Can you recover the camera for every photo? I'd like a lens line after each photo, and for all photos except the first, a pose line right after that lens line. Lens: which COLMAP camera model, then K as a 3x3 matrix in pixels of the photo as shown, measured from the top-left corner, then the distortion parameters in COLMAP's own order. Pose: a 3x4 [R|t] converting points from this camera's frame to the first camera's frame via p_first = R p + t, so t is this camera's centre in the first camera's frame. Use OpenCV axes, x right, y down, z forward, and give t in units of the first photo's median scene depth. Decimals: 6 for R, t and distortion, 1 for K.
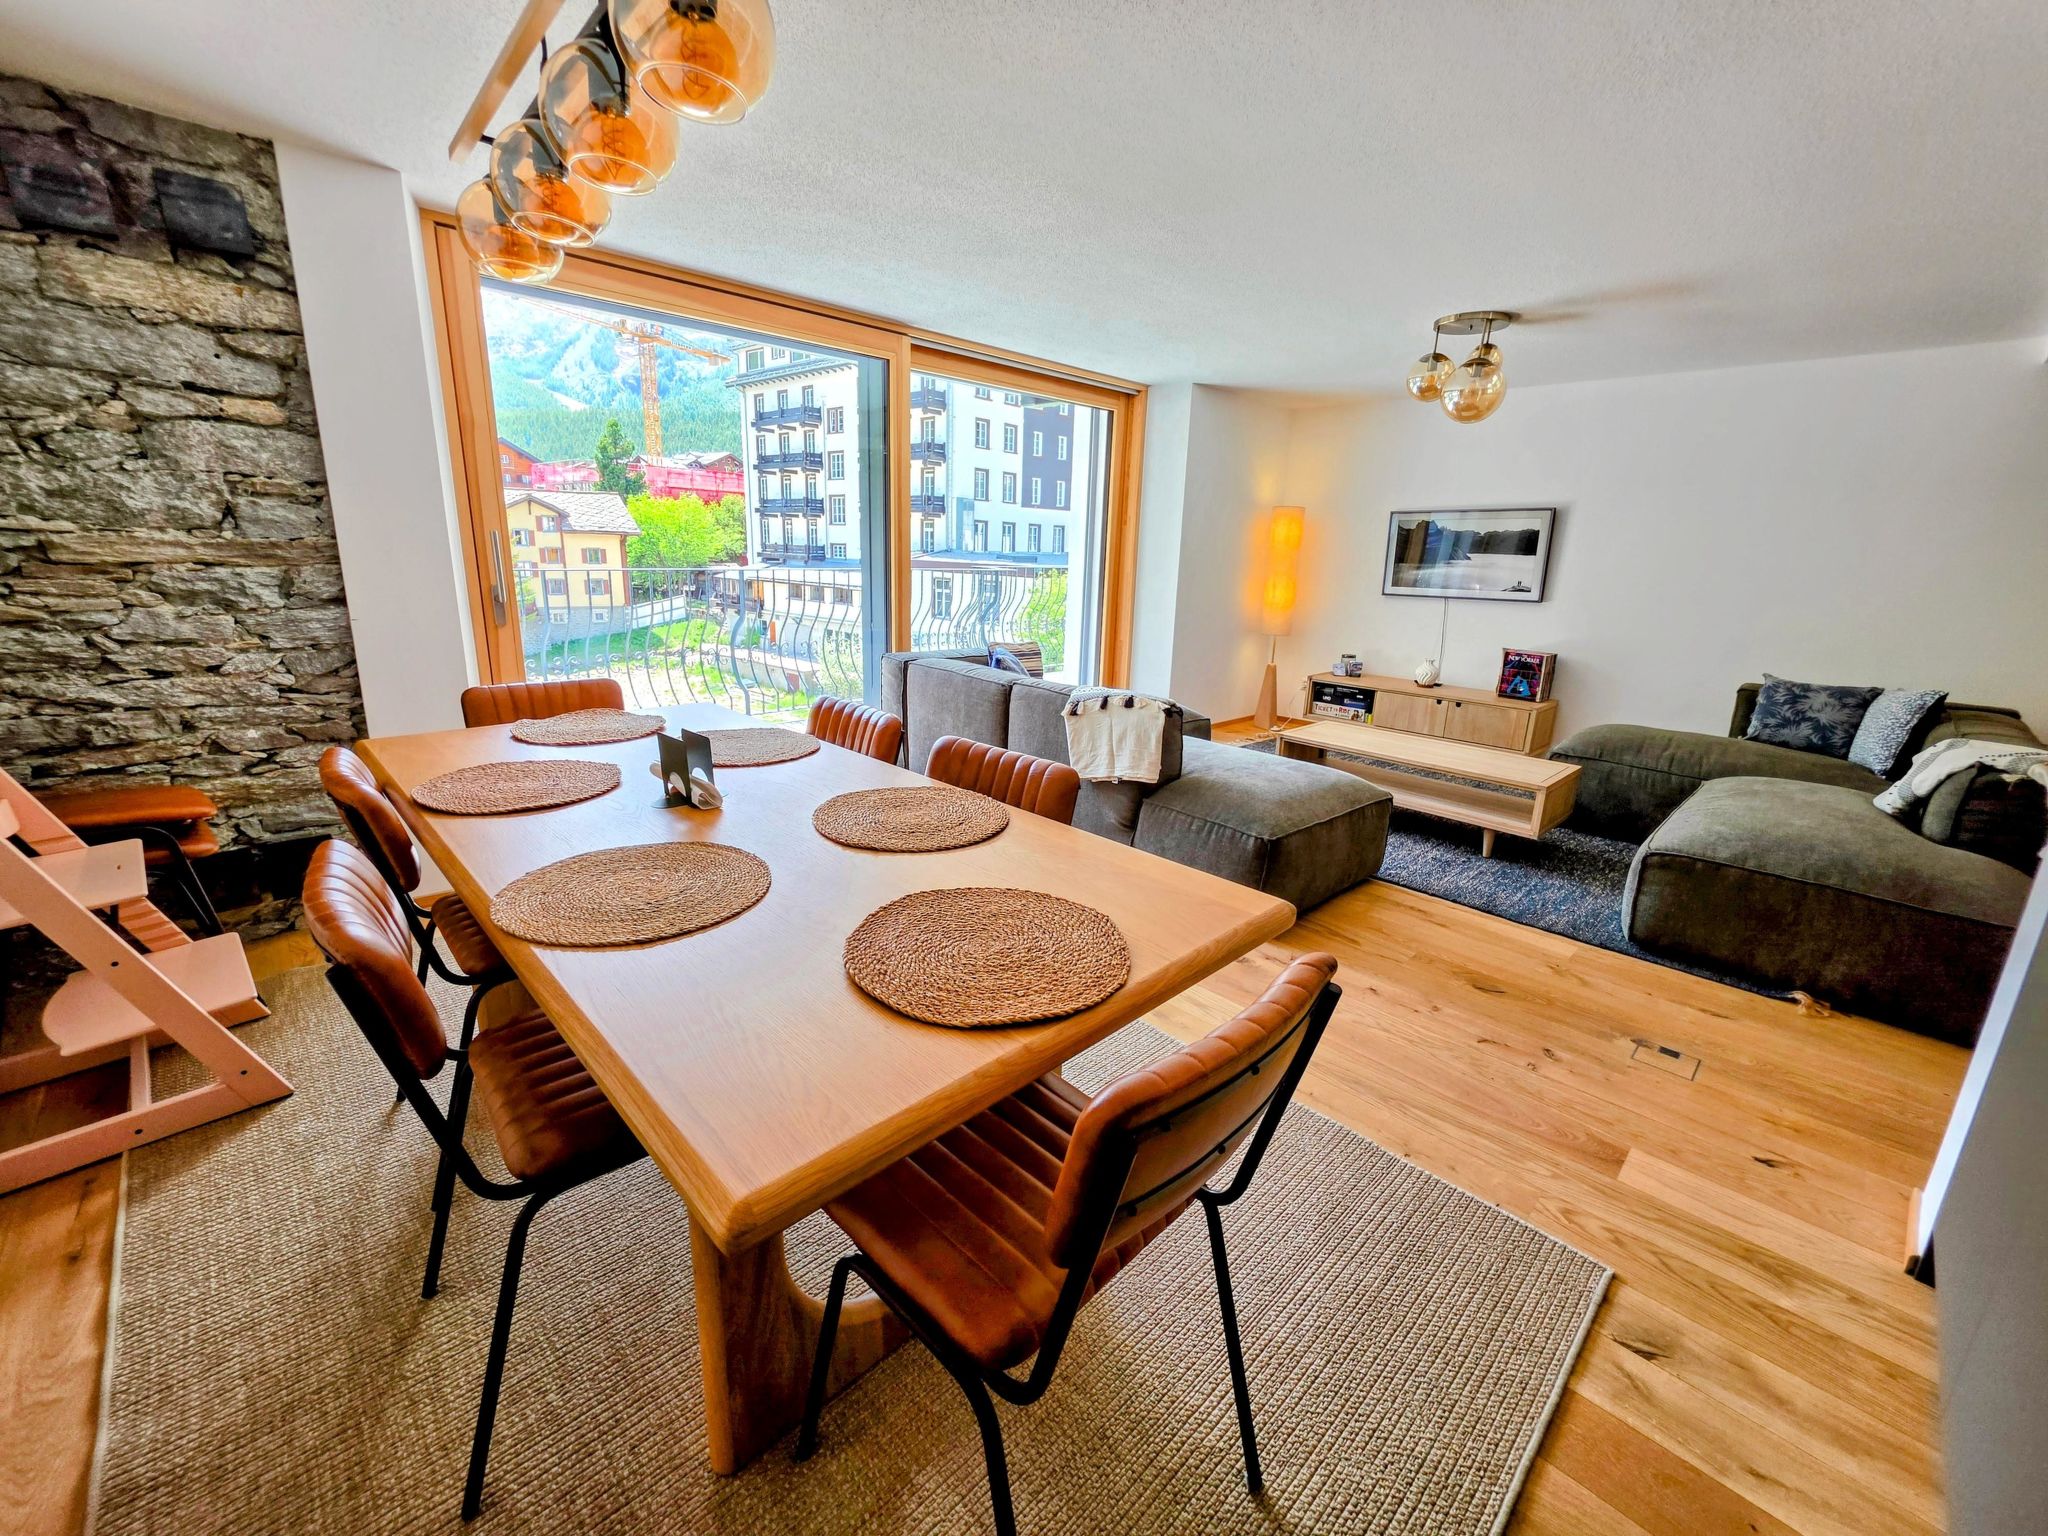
lens RADIAL K [[821.2, 0, 1025.2], [0, 821.2, 762.8], [0, 0, 1]] dist [-0.004683, 0.000037]
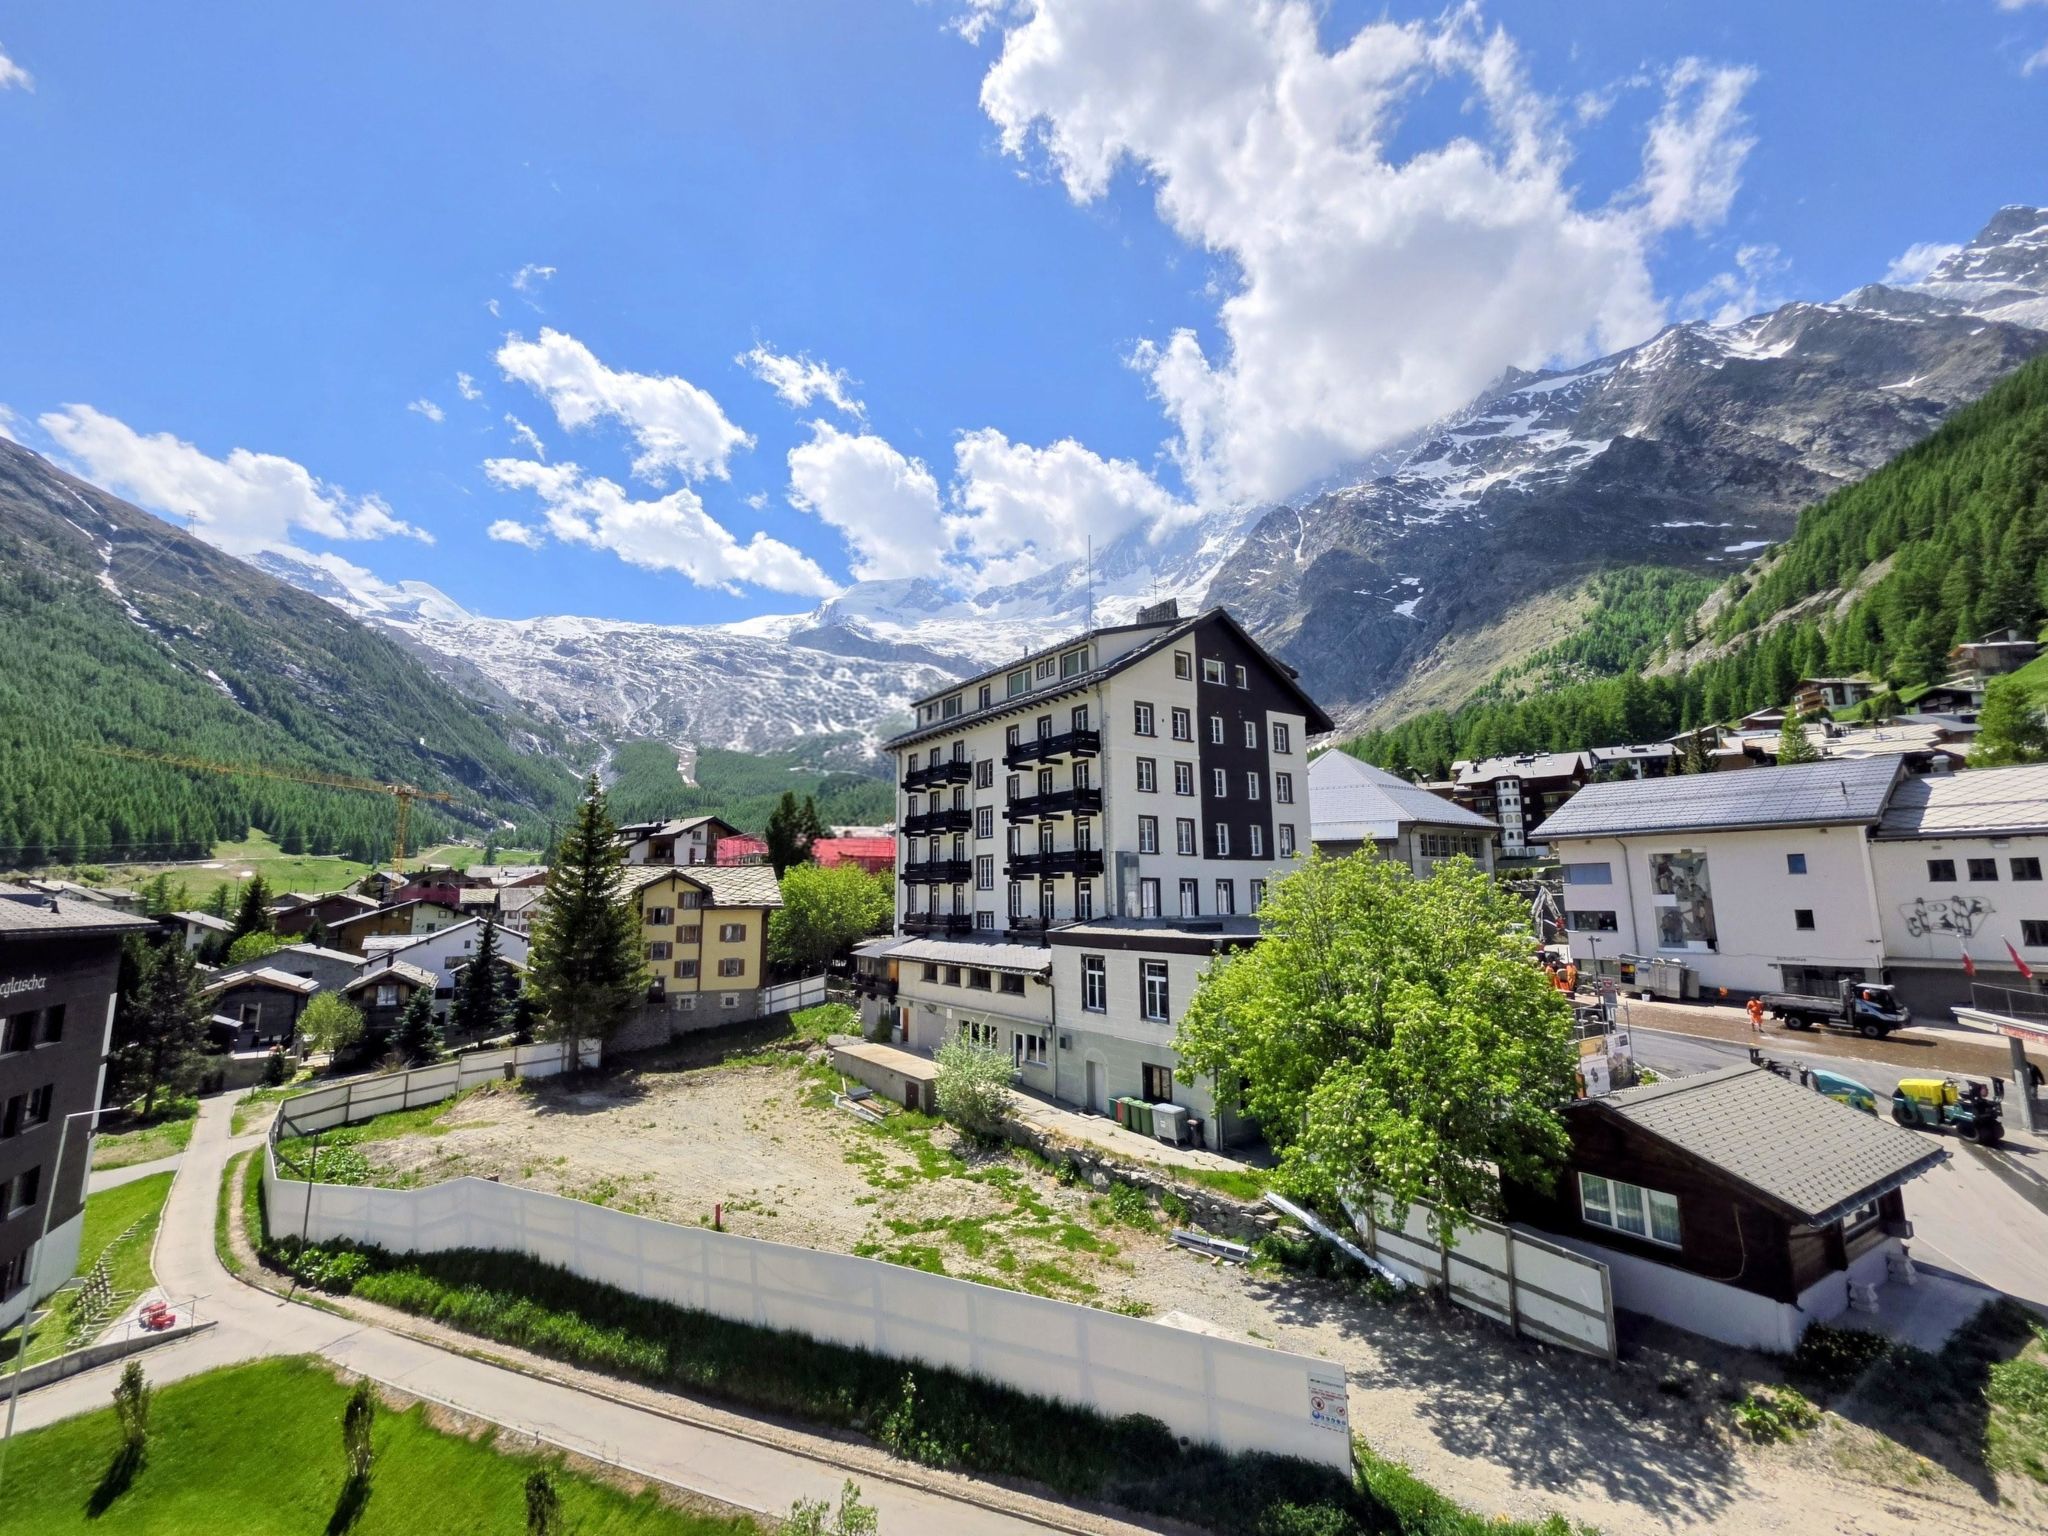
lens RADIAL K [[880.9, 0, 1021.2], [0, 880.9, 763.0], [0, 0, 1]] dist [-0.000987, -0.000103]
pose [[0.964744, -0.075213, -0.252214, 0.591769], [-0.032756, 0.916533, -0.398616, -0.715553], [0.261143, 0.392824, 0.881756, 2.294206]]
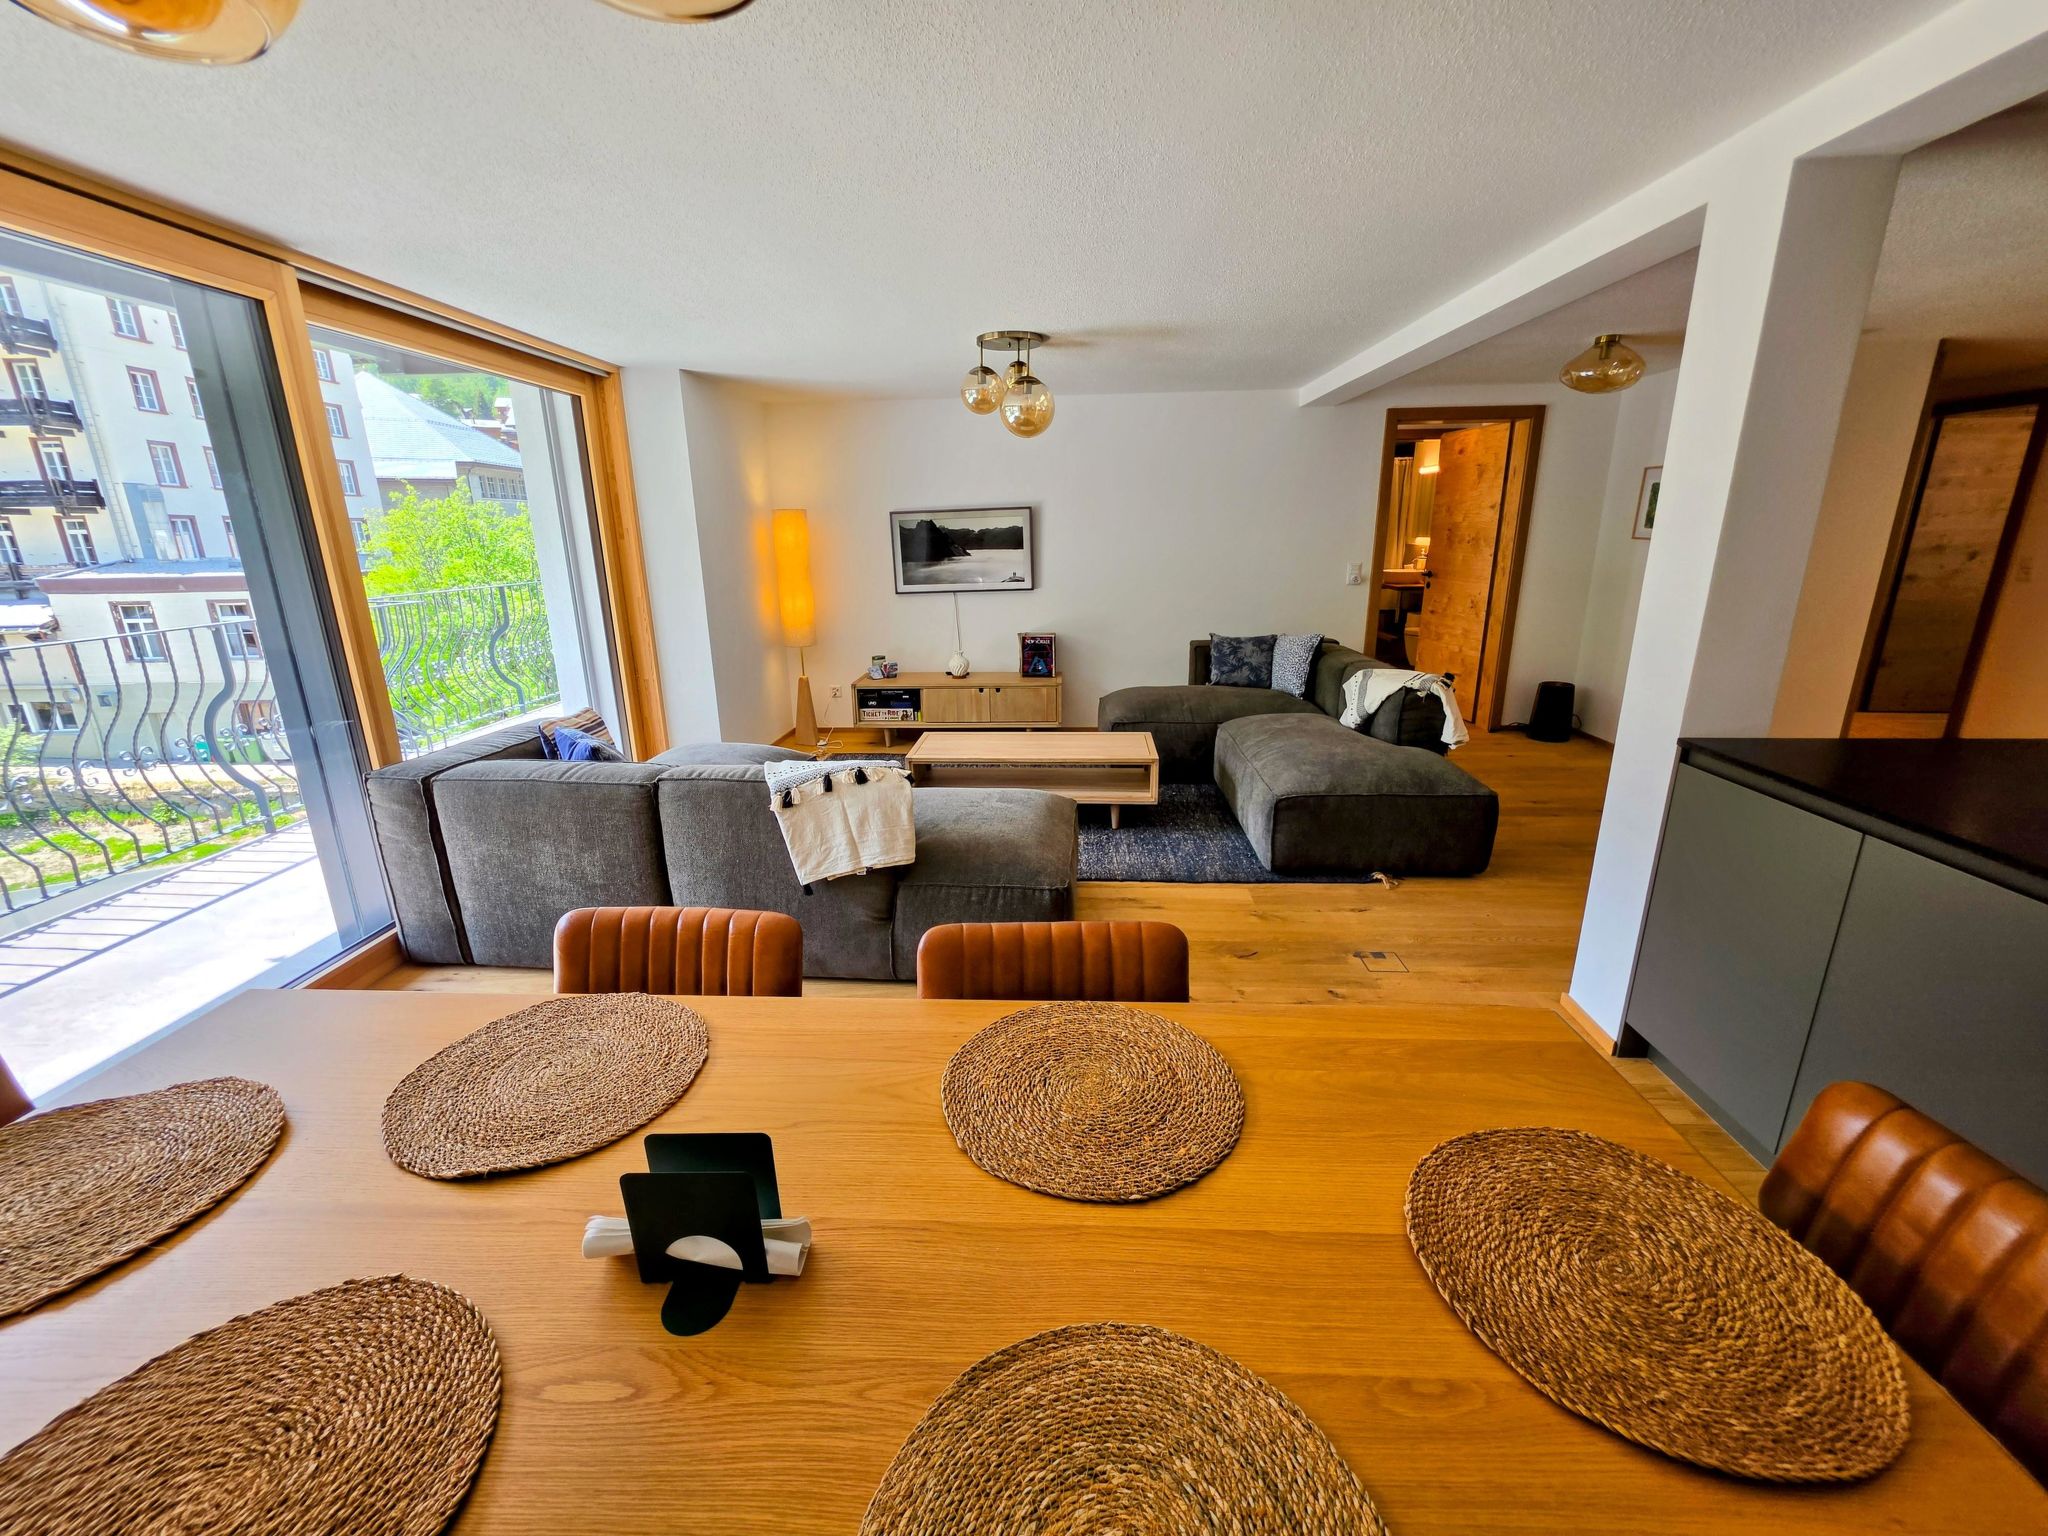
lens RADIAL K [[821.2, 0, 1025.2], [0, 821.2, 762.8], [0, 0, 1]] dist [-0.004683, 0.000037]
pose [[0.738826, -0.223841, 0.635635, -0.147786], [0.209688, 0.972761, 0.098831, -0.072569], [-0.640443, 0.060266, 0.765637, 0.141099]]
